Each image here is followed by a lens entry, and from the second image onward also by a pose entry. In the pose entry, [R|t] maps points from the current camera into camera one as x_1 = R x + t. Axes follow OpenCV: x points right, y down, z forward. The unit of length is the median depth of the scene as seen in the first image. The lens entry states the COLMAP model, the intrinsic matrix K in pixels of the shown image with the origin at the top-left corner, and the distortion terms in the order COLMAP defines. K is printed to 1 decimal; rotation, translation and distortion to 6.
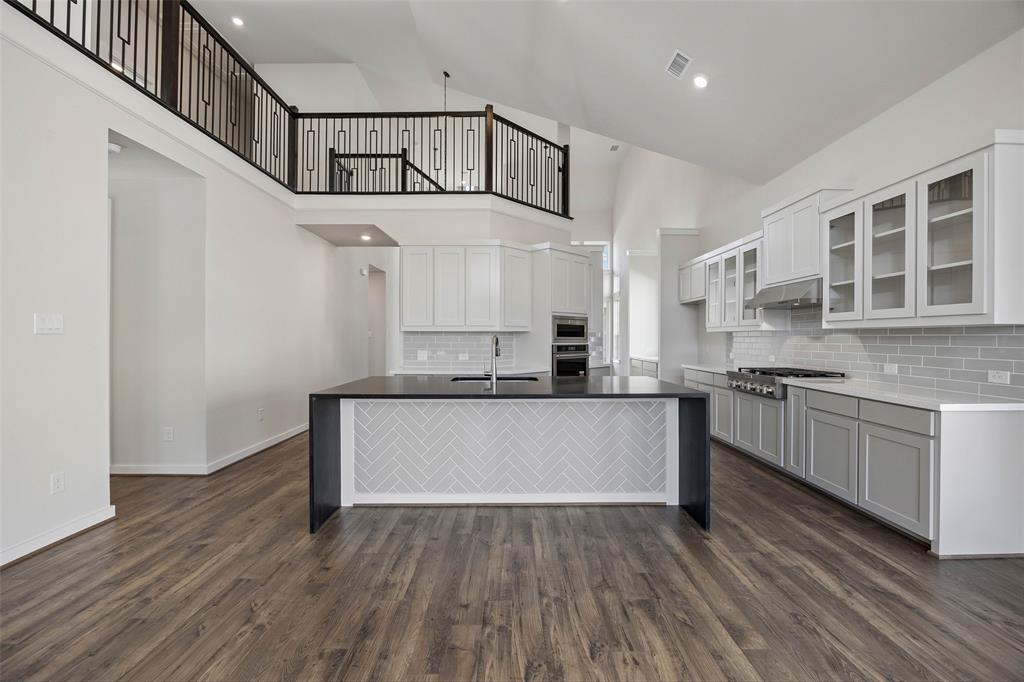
lens RADIAL K [[440.4, 0, 511.5], [0, 440.4, 340.2], [0, 0, 1]] dist [-0.015054, 0.000445]
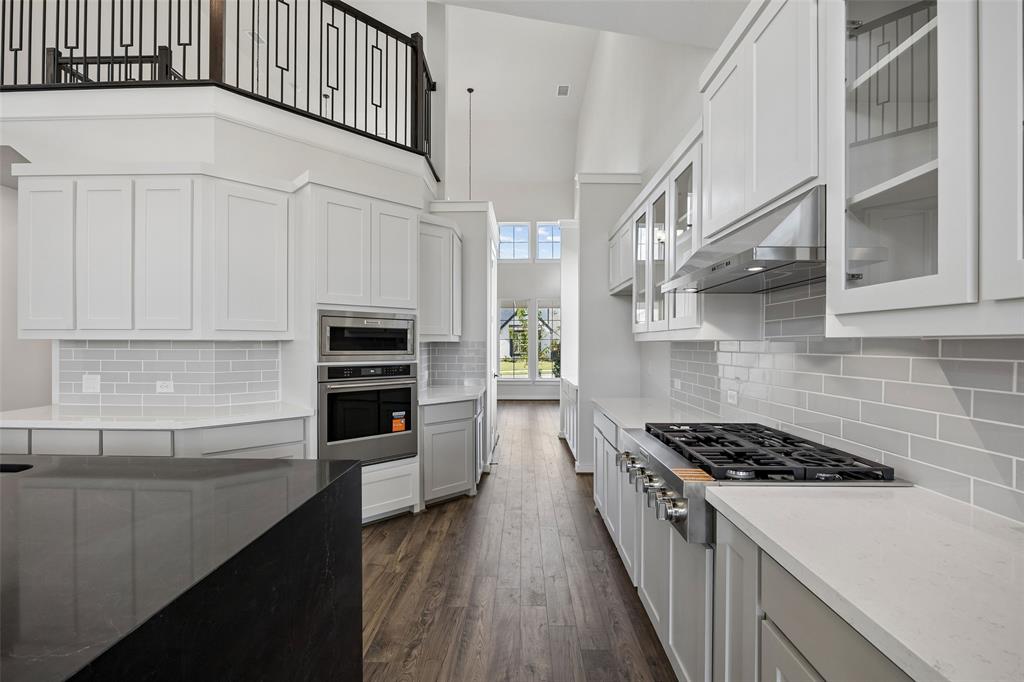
lens RADIAL K [[464.9, 0, 508.2], [0, 464.9, 345.9], [0, 0, 1]] dist [-0.001993, -0.000633]
pose [[0.999722, 0.001686, -0.023497, 0.422655], [-0.001698, 0.999998, -0.000454, -0.017246], [0.023496, 0.000494, 0.999724, 0.566455]]
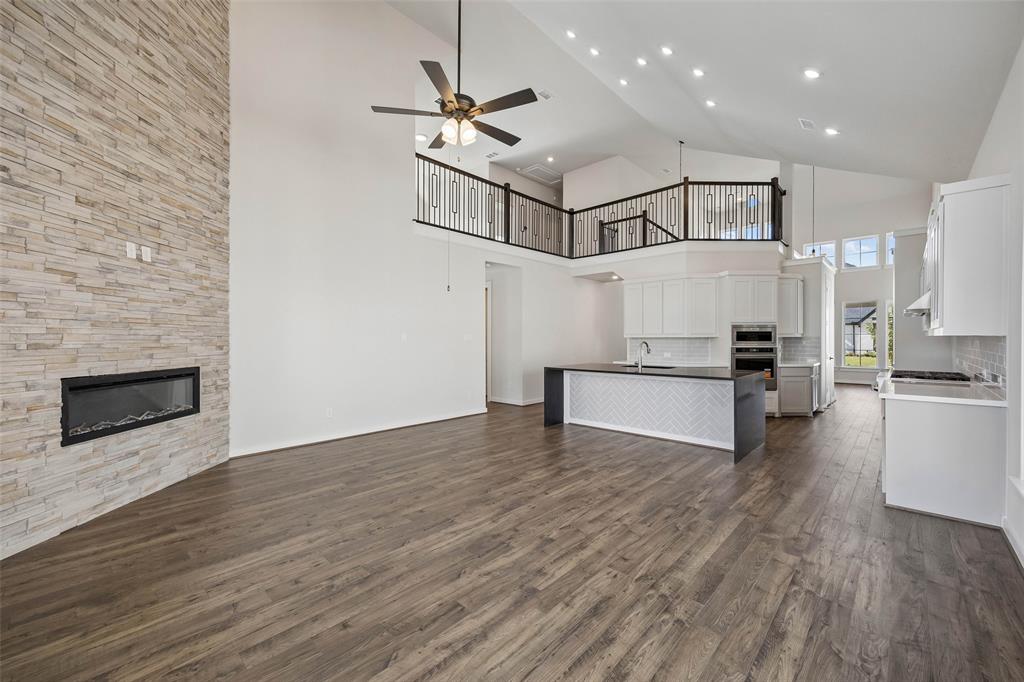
lens RADIAL K [[402.7, 0, 509.8], [0, 402.7, 340.4], [0, 0, 1]] dist [0.000975, -0.000819]
pose [[0.721353, 0.001298, -0.692567, 0.571437], [-0.001166, 0.999999, 0.000659, -0.012778], [0.692567, 0.000333, 0.721353, -0.429815]]
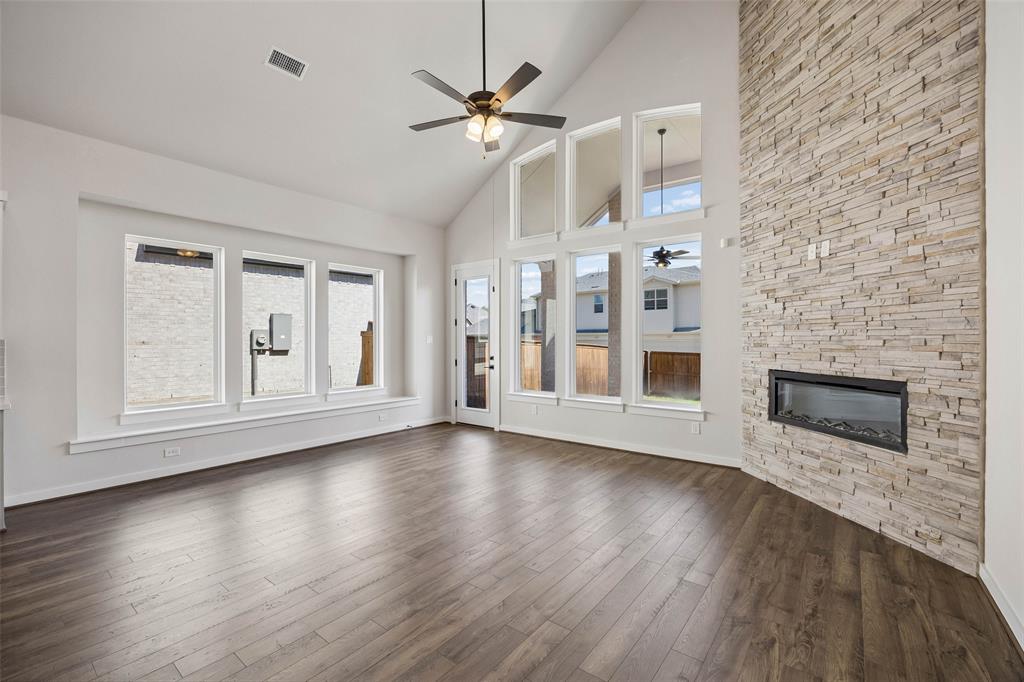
lens RADIAL K [[440.4, 0, 515.0], [0, 440.4, 341.0], [0, 0, 1]] dist [-0.015054, 0.000445]
pose [[-0.793650, -0.001553, 0.608372, -0.495078], [0.000714, 0.999994, 0.003484, -0.015677], [-0.608374, 0.003199, -0.793644, 0.596549]]
